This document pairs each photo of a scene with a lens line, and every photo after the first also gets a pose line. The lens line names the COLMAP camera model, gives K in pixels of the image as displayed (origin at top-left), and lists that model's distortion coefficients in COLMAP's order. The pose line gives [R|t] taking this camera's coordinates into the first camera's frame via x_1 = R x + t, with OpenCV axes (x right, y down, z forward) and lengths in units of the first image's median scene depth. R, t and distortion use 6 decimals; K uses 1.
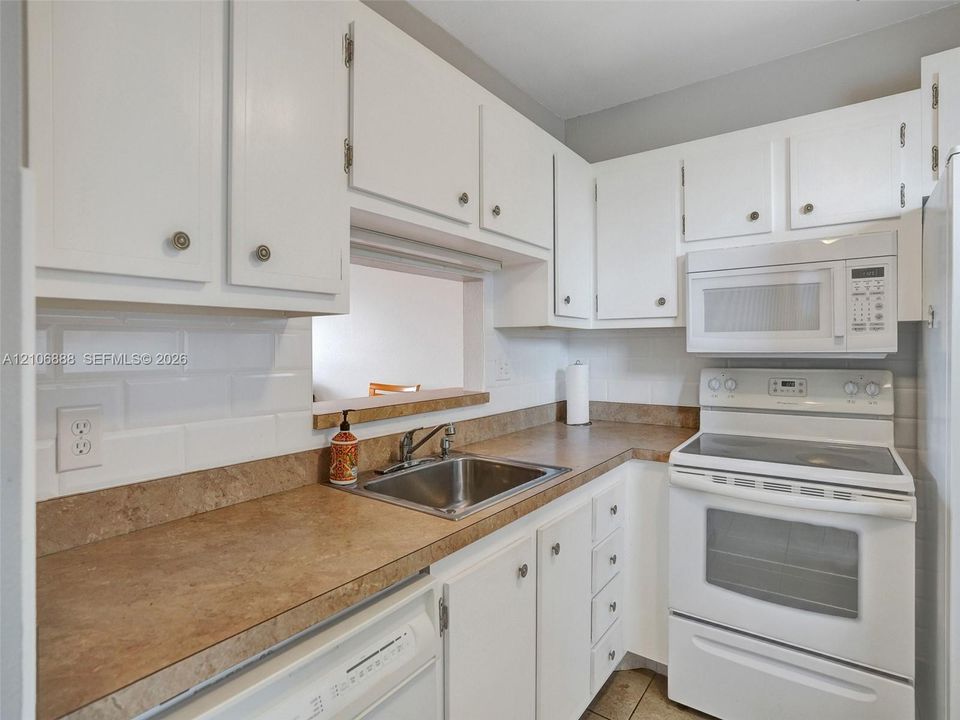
lens RADIAL K [[485.5, 0, 498.7], [0, 485.5, 346.8], [0, 0, 1]] dist [-0.054430, 0.016142]
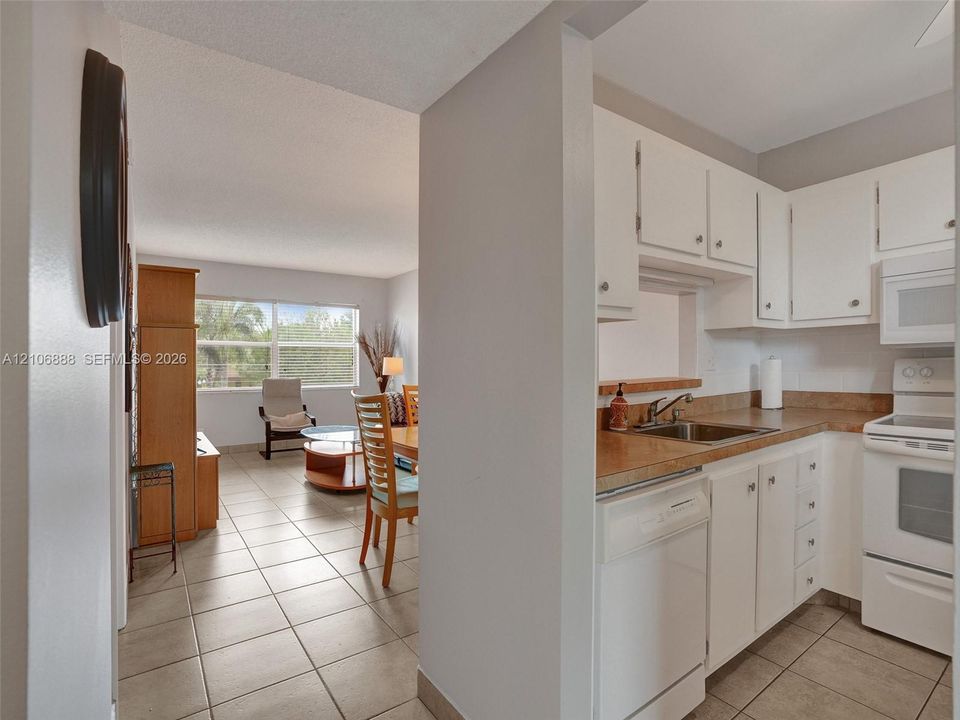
lens RADIAL K [[467.9, 0, 488.9], [0, 467.9, 373.1], [0, 0, 1]] dist [-0.050775, 0.018255]
pose [[0.945107, -0.005777, -0.326709, -0.178140], [0.015698, 0.999492, 0.027736, 0.039462], [0.326383, -0.031342, 0.944718, -0.432087]]
